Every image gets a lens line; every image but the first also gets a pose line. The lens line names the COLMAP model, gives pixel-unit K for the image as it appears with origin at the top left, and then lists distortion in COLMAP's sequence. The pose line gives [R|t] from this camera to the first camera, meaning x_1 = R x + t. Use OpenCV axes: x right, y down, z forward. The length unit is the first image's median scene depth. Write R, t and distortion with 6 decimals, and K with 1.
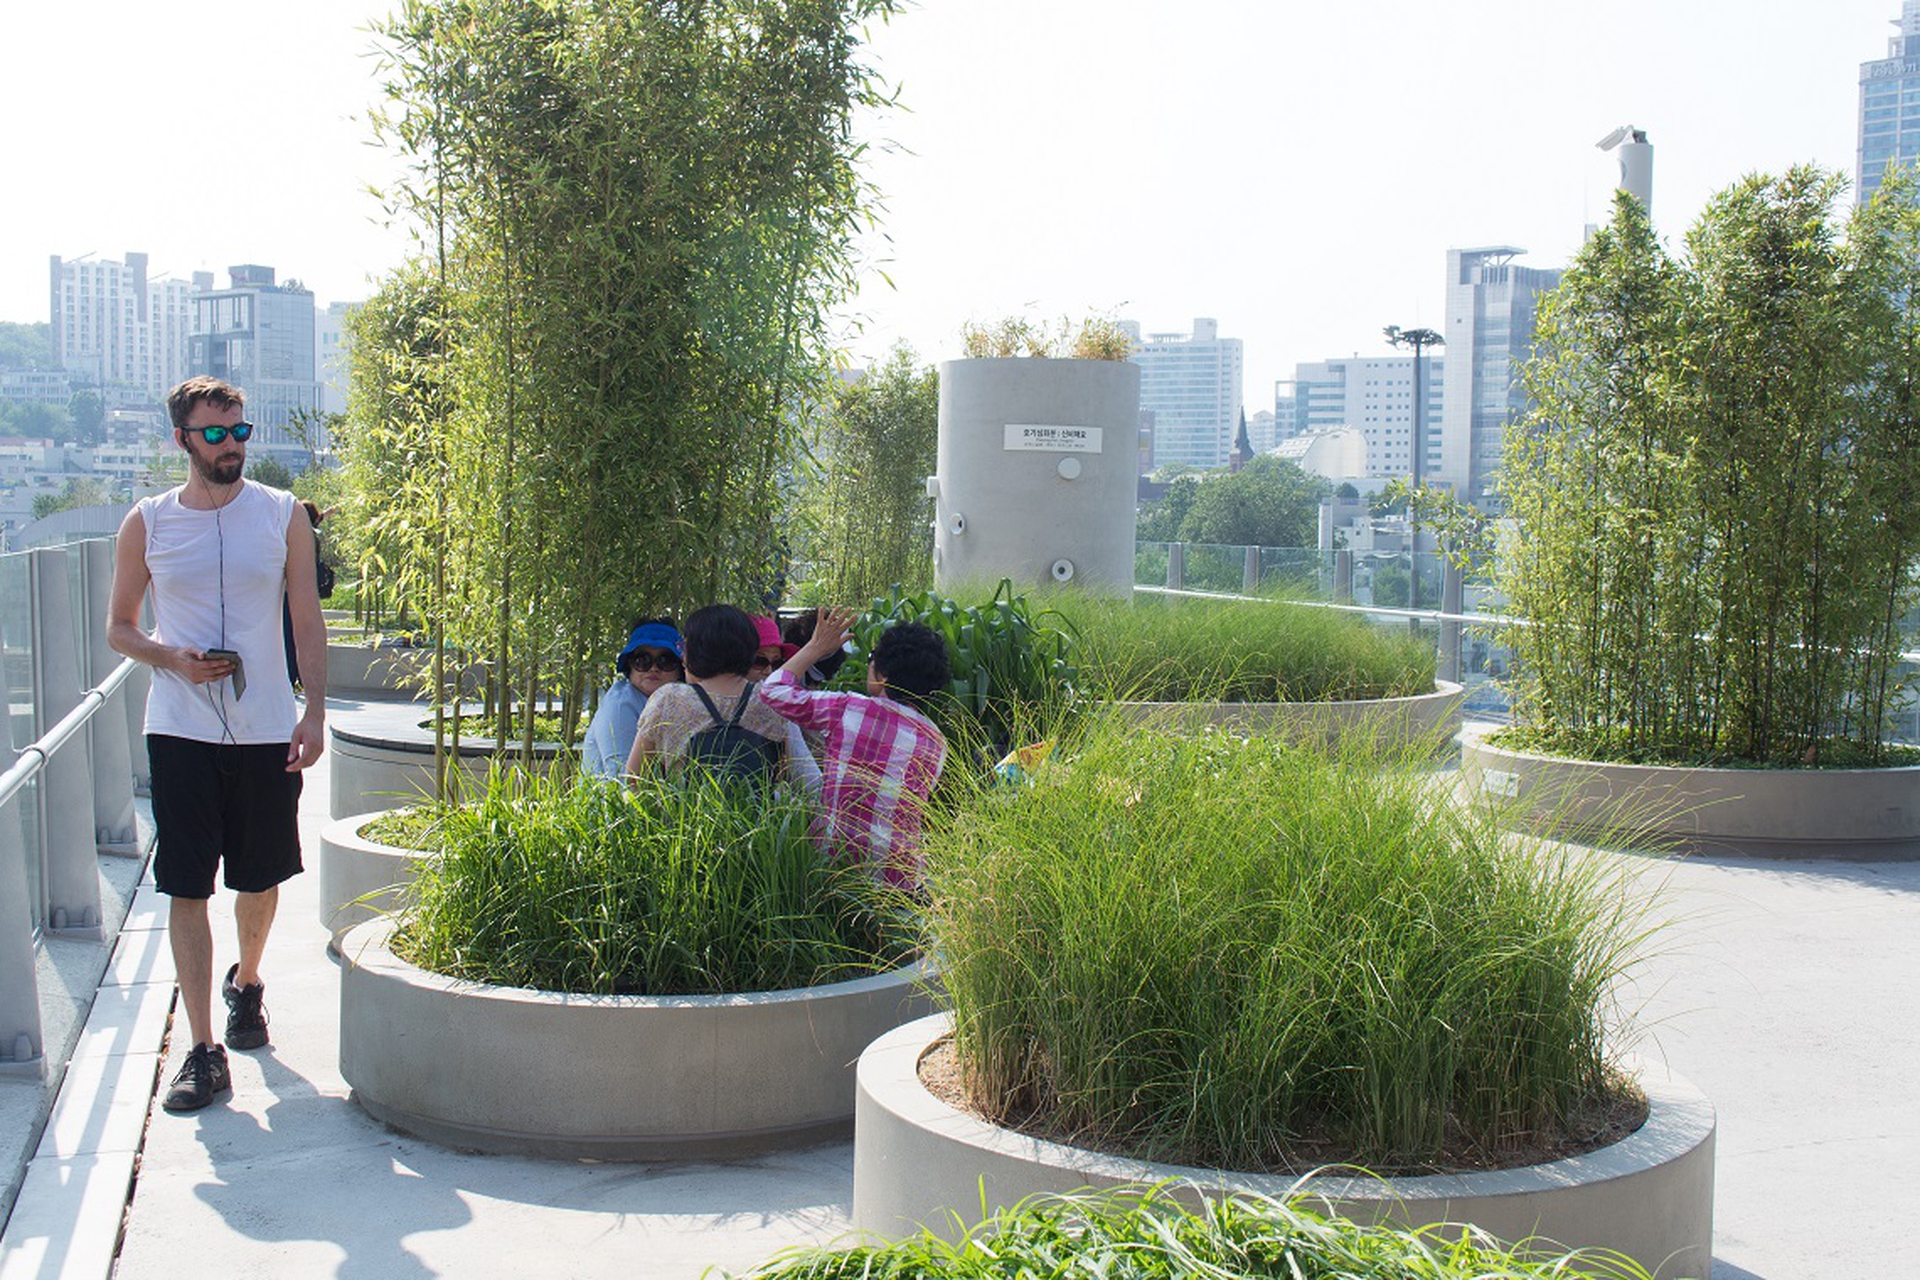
lens RADIAL K [[2212.5, 0, 965.2], [0, 2212.5, 644.9], [0, 0, 1]] dist [0.006067, 0.000000]
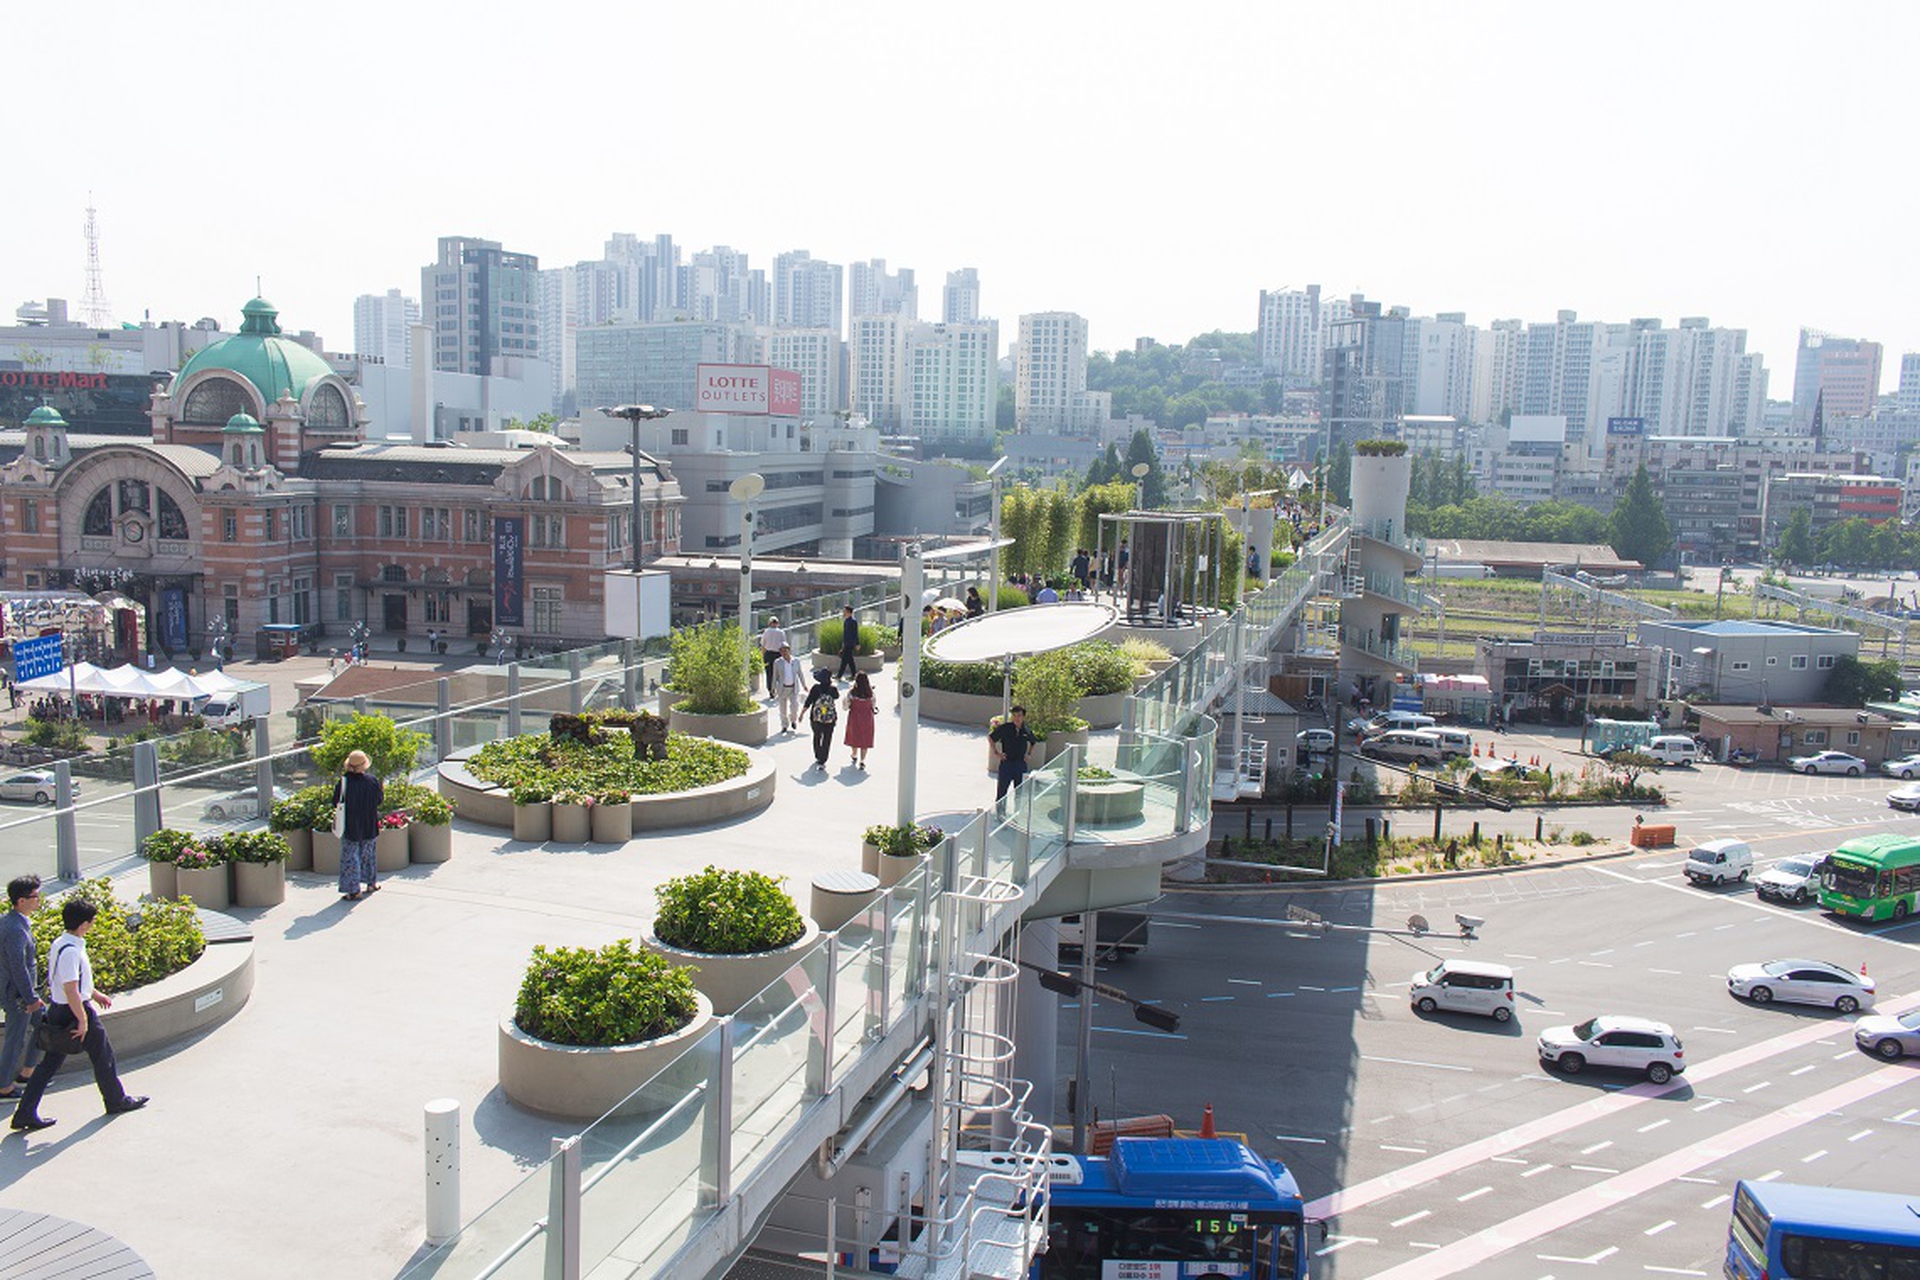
lens RADIAL K [[1557.7, 0, 947.9], [0, 1557.7, 657.3], [0, 0, 1]] dist [0.016637, -0.003760]
pose [[0.828994, 0.083158, -0.553040, 0.034976], [-0.042735, 0.995411, 0.085616, -0.002554], [0.557622, -0.047341, 0.828744, -0.047832]]
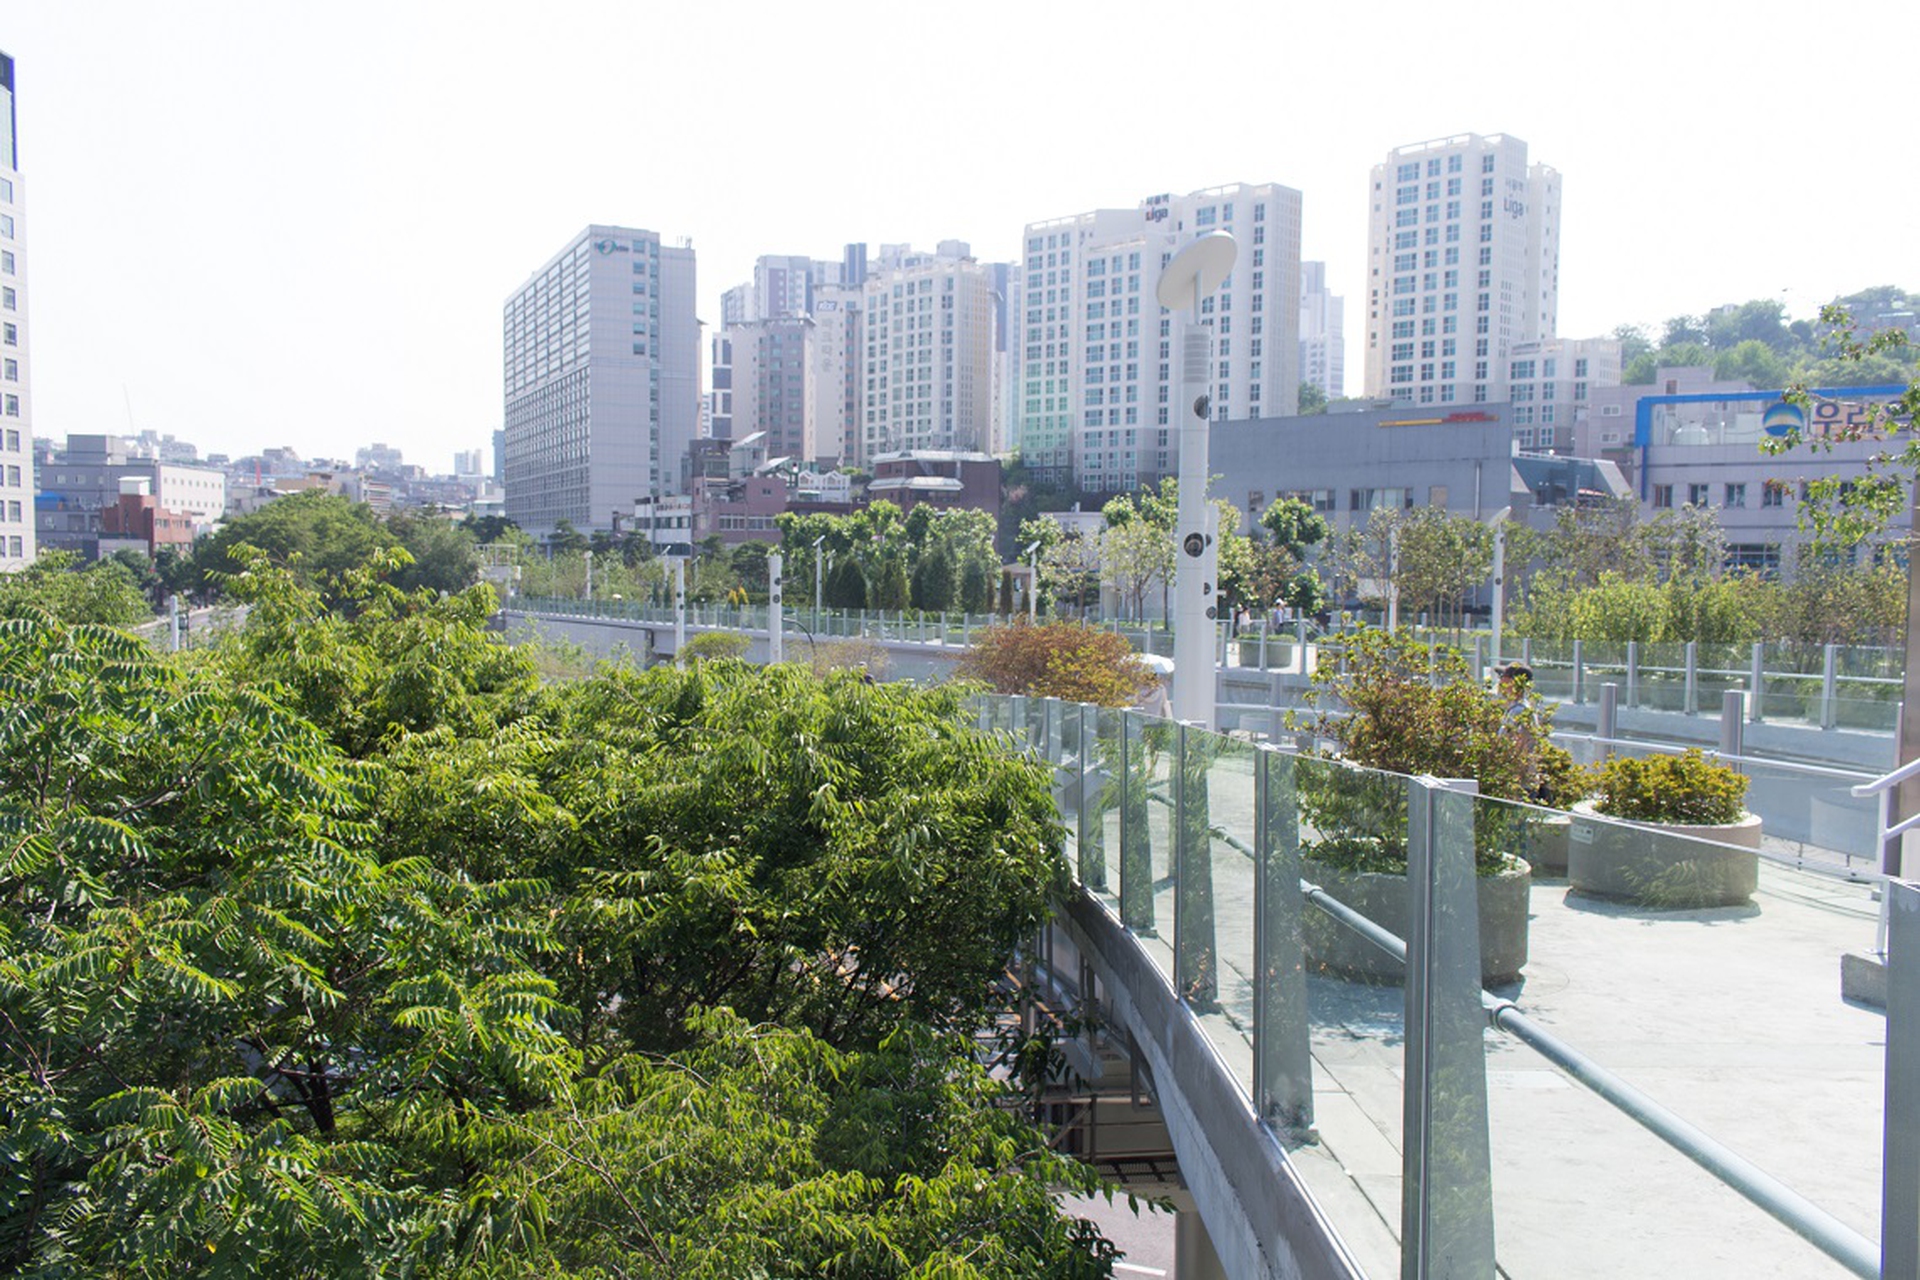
lens RADIAL K [[1557.7, 0, 954.6], [0, 1557.7, 640.9], [0, 0, 1]] dist [0.016637, -0.003760]
pose [[0.595342, 0.033993, -0.802753, -0.187016], [-0.039577, 0.999133, 0.012957, -0.015023], [0.802497, 0.024057, 0.596170, 0.396314]]
